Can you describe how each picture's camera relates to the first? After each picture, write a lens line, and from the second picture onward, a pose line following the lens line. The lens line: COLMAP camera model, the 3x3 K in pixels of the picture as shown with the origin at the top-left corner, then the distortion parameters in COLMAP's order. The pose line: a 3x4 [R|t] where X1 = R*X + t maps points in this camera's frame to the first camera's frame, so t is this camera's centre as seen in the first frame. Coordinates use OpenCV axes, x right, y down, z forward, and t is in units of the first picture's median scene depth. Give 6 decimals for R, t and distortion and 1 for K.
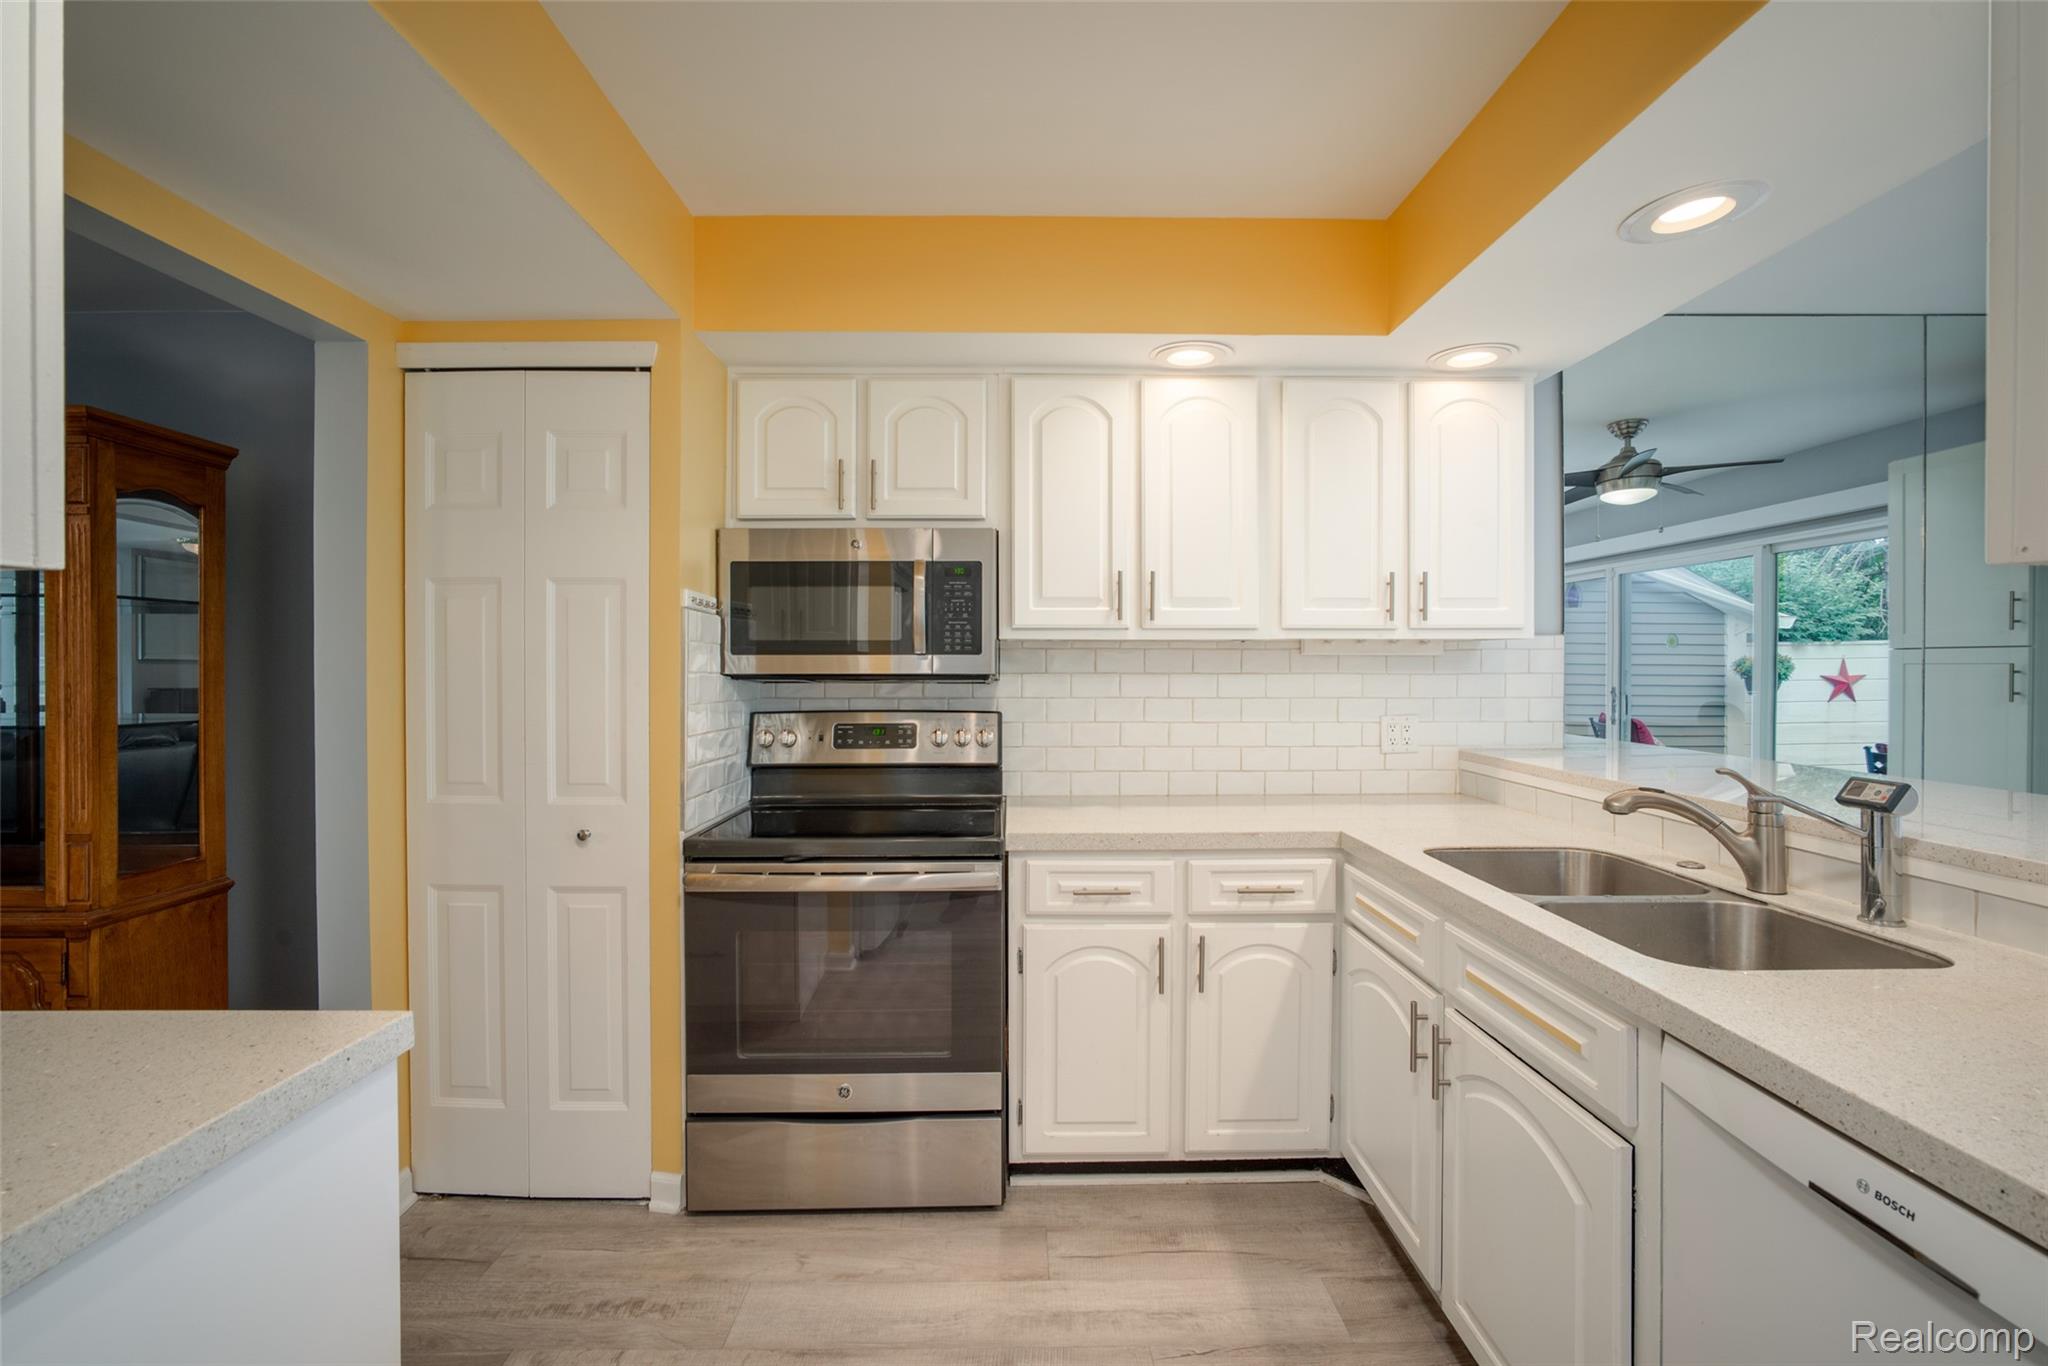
lens RADIAL K [[863.4, 0, 1030.5], [0, 863.4, 679.1], [0, 0, 1]] dist [-0.018603, 0.003660]
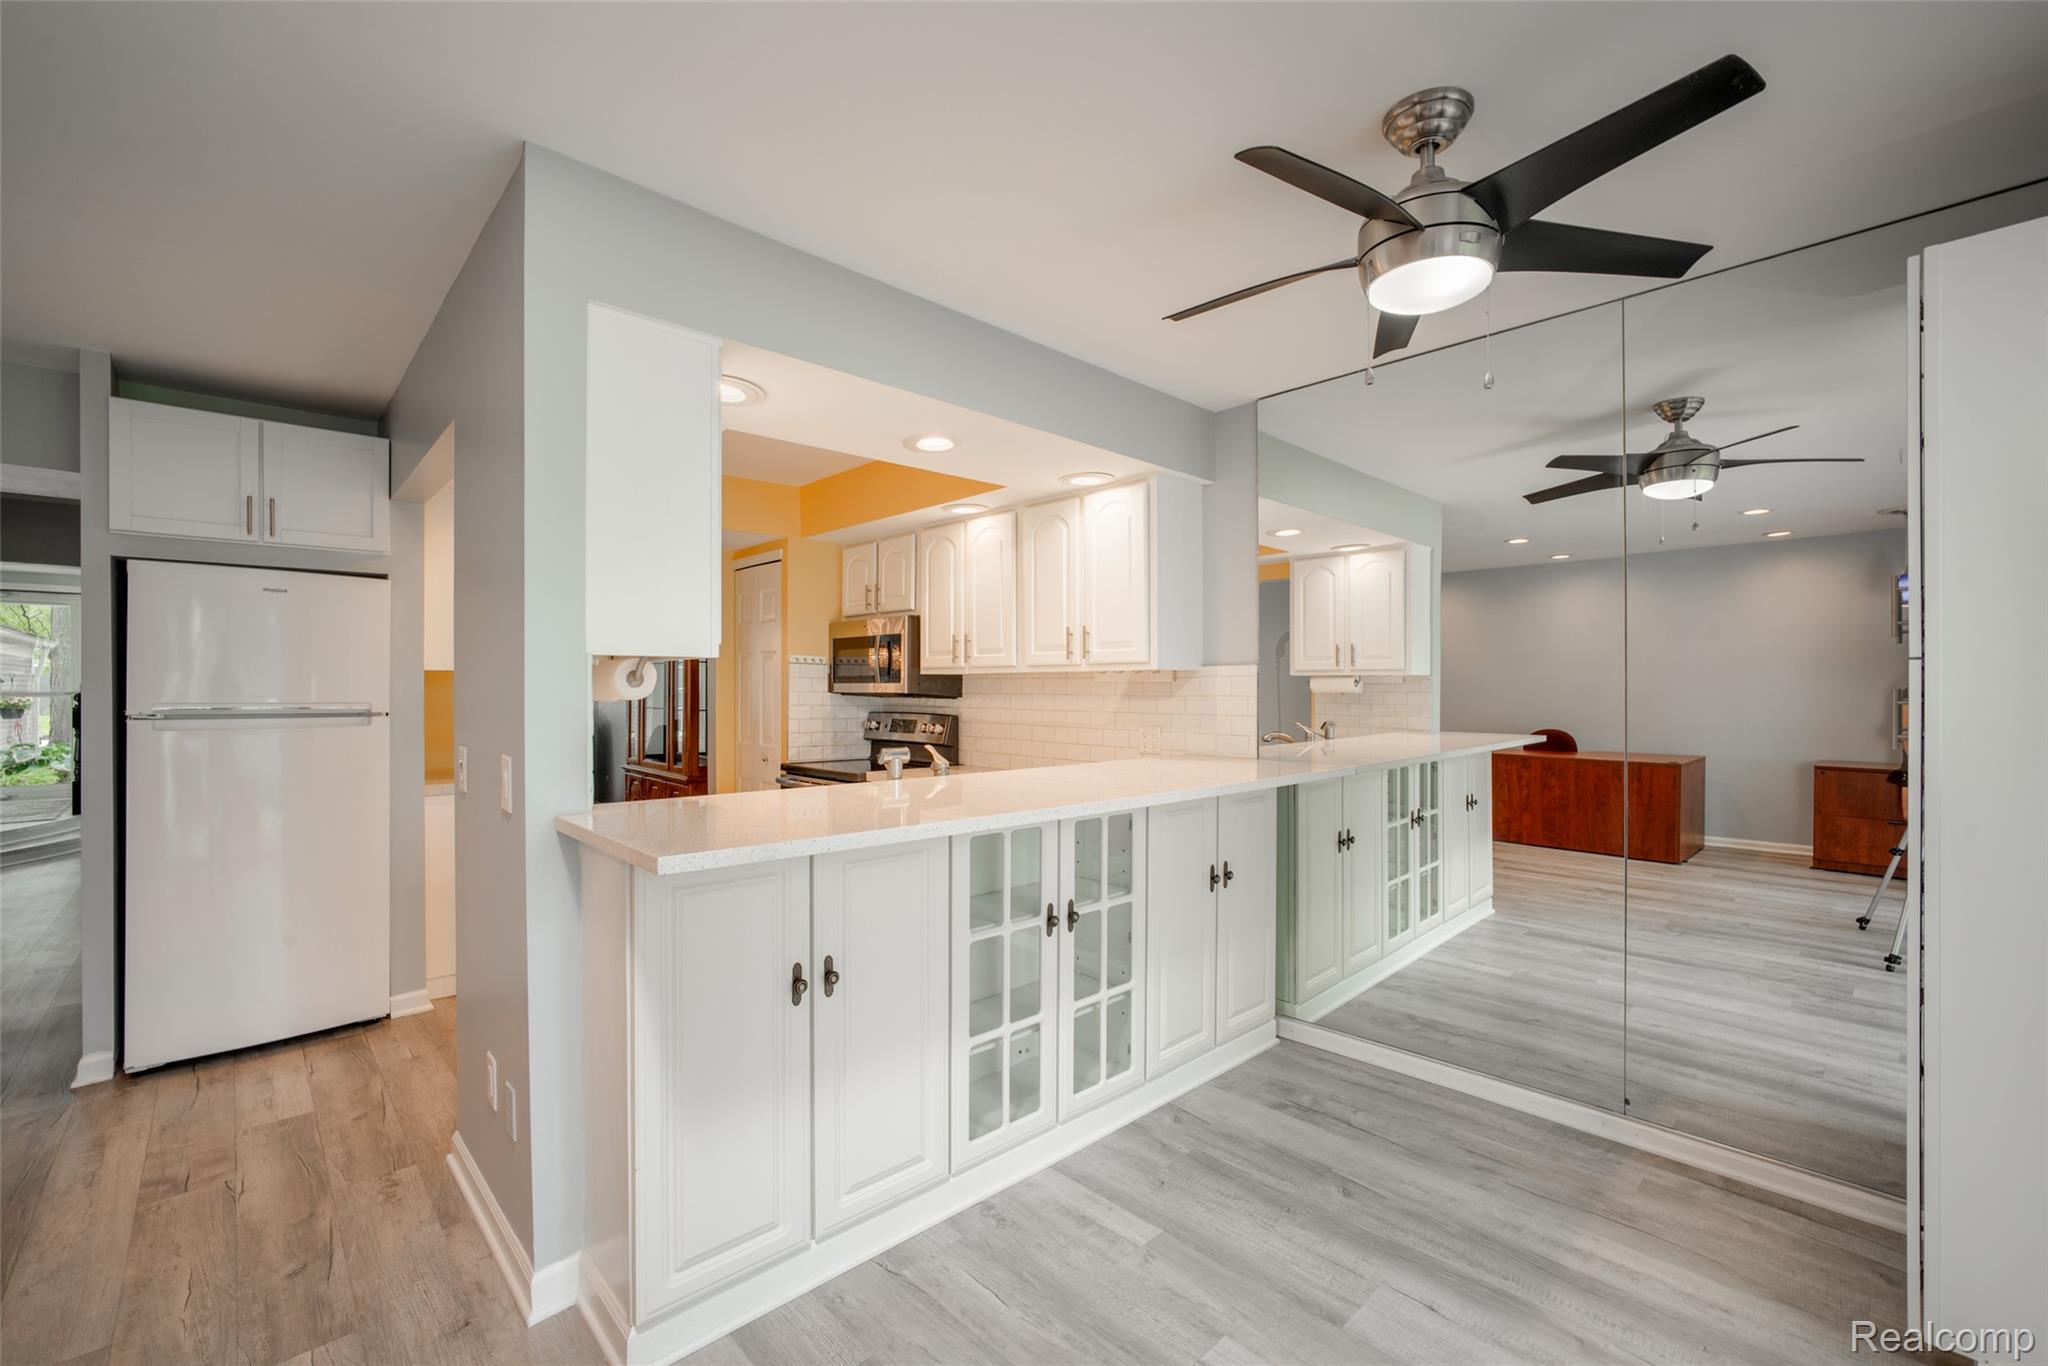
lens RADIAL K [[863.4, 0, 1032.7], [0, 863.4, 689.8], [0, 0, 1]] dist [-0.018603, 0.003660]
pose [[0.669106, 0.004945, -0.743151, 0.890348], [-0.015280, 0.999858, -0.007104, -0.002171], [0.743010, 0.016109, 0.669087, -0.026690]]
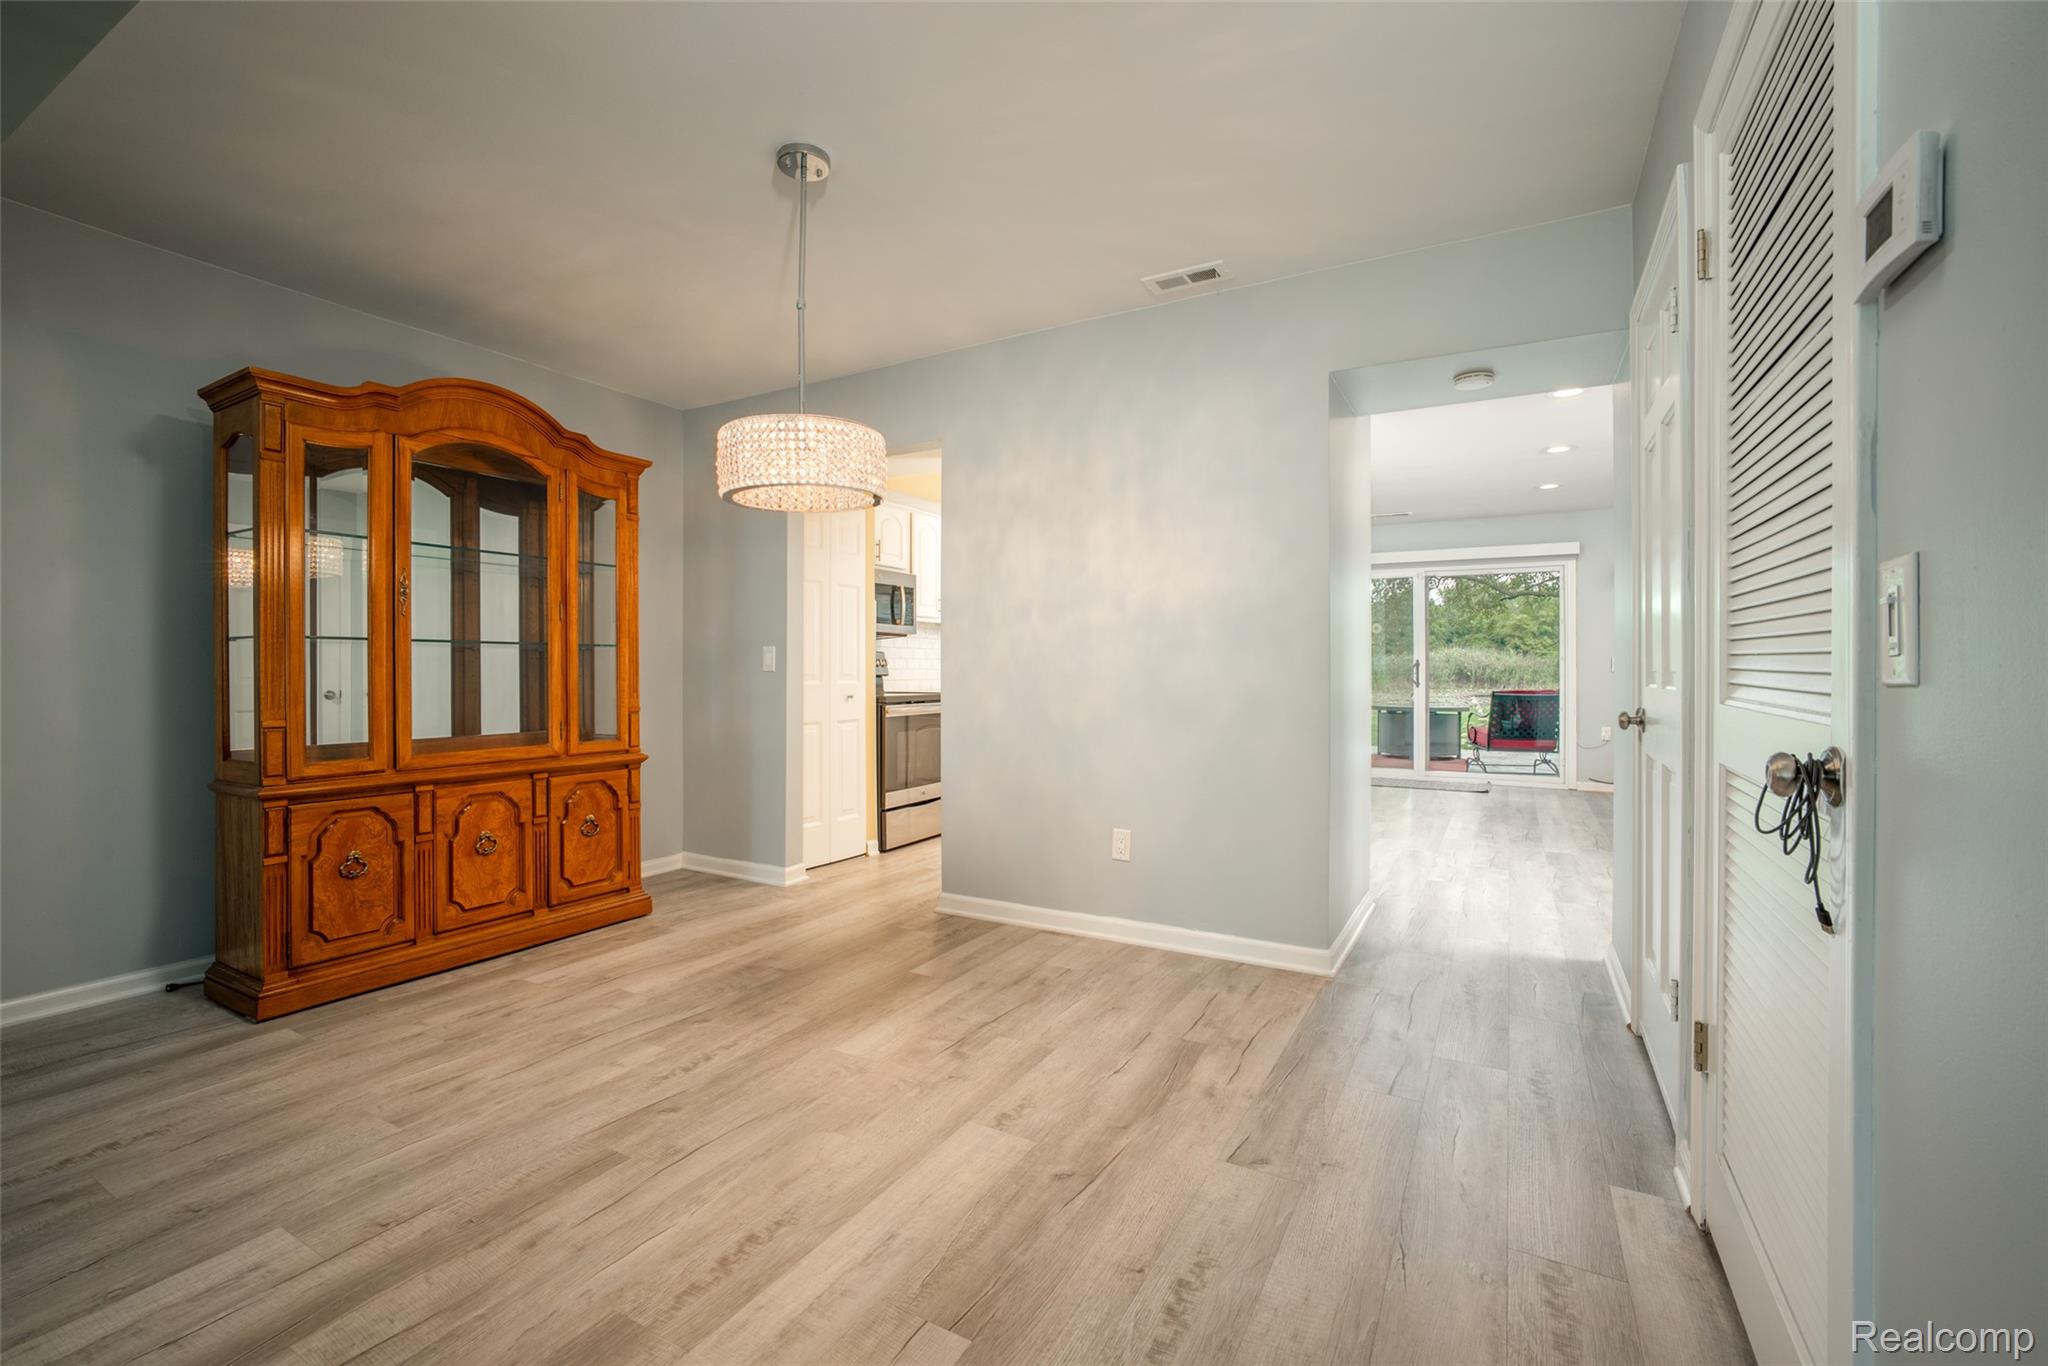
lens RADIAL K [[863.4, 0, 1042.3], [0, 863.4, 653.5], [0, 0, 1]] dist [-0.018603, 0.003660]
pose [[0.497887, 0.018078, 0.867053, -1.120046], [0.012443, 0.999531, -0.027986, 0.067939], [-0.867153, 0.024723, 0.497429, -0.293880]]
